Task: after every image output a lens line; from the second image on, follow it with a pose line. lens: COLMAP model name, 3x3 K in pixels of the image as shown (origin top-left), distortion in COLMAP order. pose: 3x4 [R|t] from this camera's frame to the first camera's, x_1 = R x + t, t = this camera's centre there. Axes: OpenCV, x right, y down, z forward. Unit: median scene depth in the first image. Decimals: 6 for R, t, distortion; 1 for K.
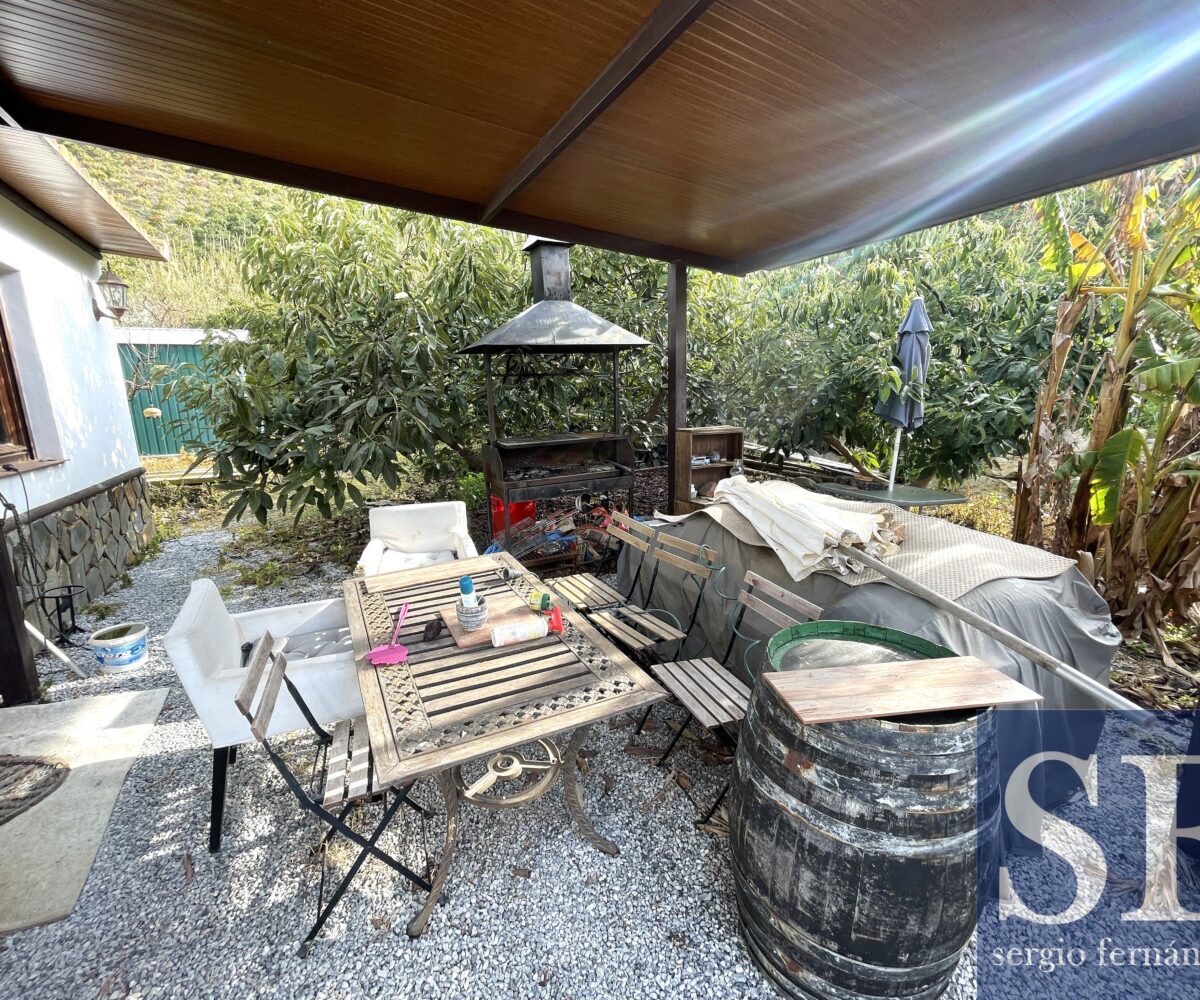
lens RADIAL K [[533.6, 0, 600.7], [0, 533.6, 496.7], [0, 0, 1]] dist [-0.003389, 0.000140]
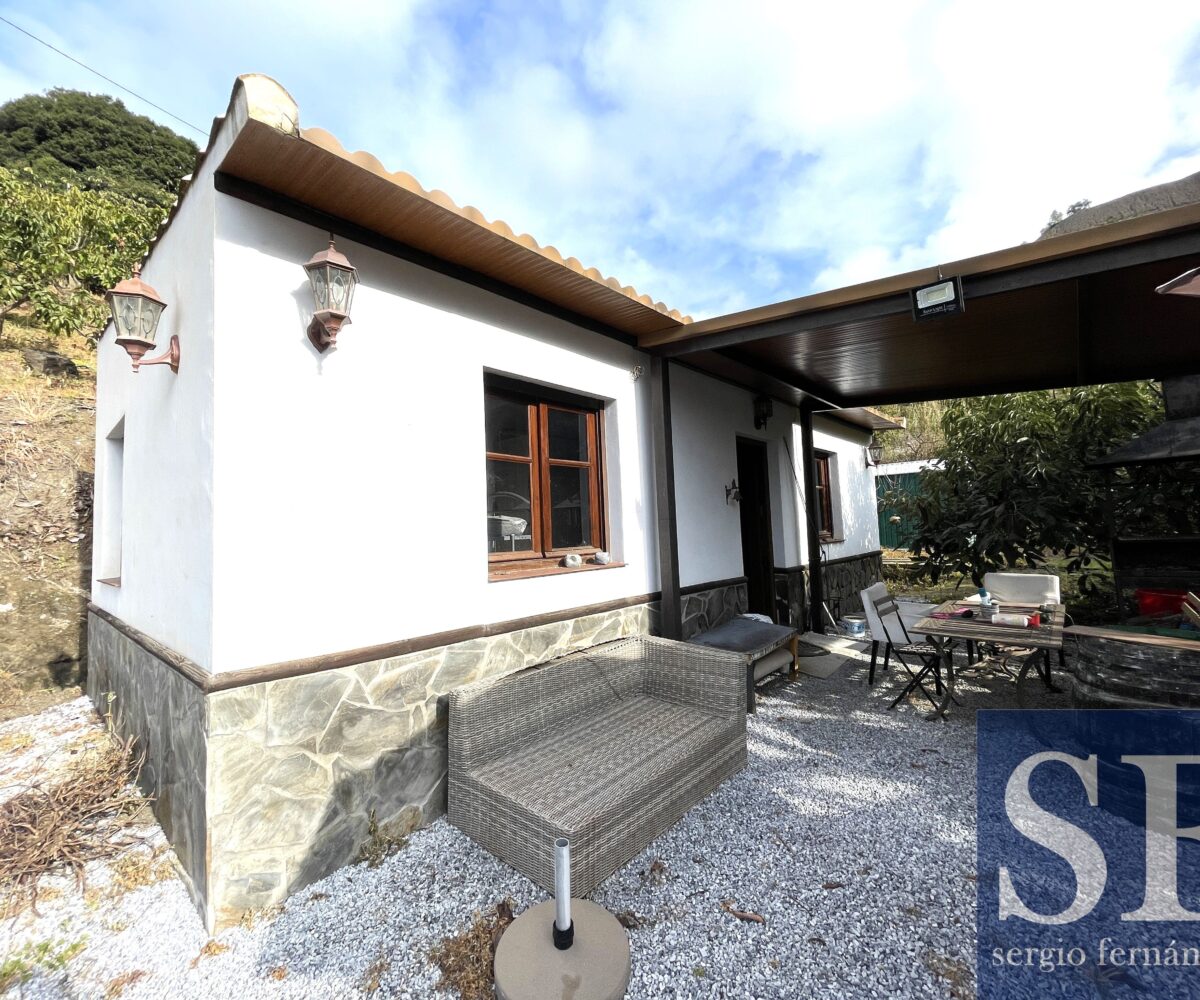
lens RADIAL K [[533.6, 0, 600.7], [0, 533.6, 496.7], [0, 0, 1]] dist [-0.003389, 0.000140]
pose [[0.338097, -0.044563, -0.940056, 0.629074], [-0.152099, 0.983159, -0.101310, 0.122247], [0.928739, 0.177234, 0.325625, -0.583575]]
